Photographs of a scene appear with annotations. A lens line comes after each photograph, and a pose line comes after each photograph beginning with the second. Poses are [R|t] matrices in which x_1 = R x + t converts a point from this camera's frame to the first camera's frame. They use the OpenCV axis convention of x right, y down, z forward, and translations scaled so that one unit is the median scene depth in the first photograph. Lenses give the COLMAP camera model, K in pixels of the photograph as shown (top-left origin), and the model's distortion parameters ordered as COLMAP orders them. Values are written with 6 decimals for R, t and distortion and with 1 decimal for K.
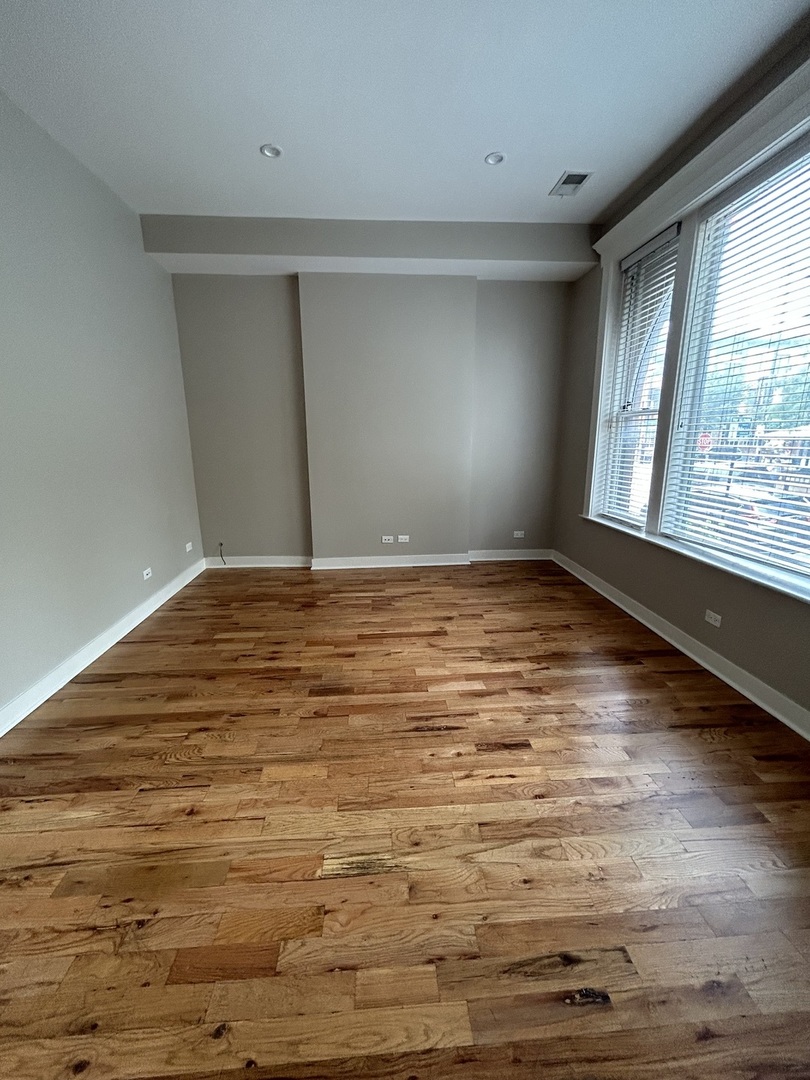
lens RADIAL K [[434.9, 0, 403.6], [0, 434.9, 539.9], [0, 0, 1]] dist [0.001004, 0.000785]
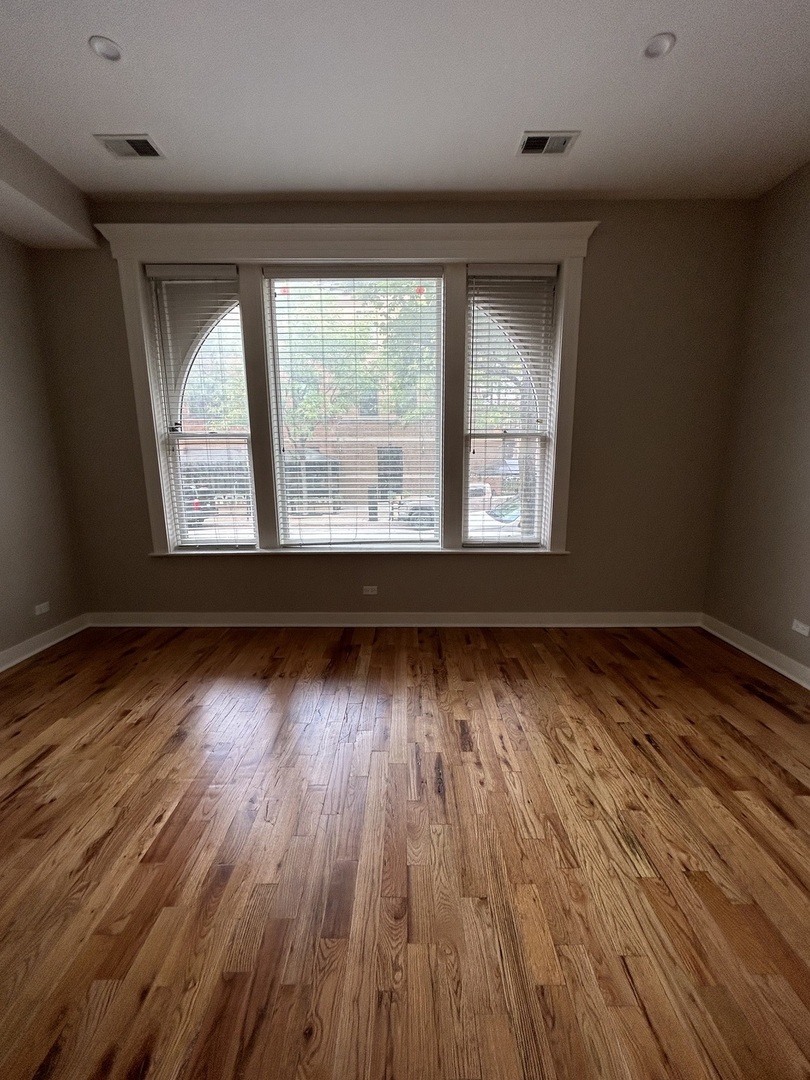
lens RADIAL K [[434.9, 0, 405.4], [0, 434.9, 540.6], [0, 0, 1]] dist [0.001004, 0.000785]
pose [[0.073568, -0.184213, 0.980129, -0.753327], [0.234194, 0.958501, 0.162569, -0.210997], [-0.969402, 0.217580, 0.113657, 0.880482]]
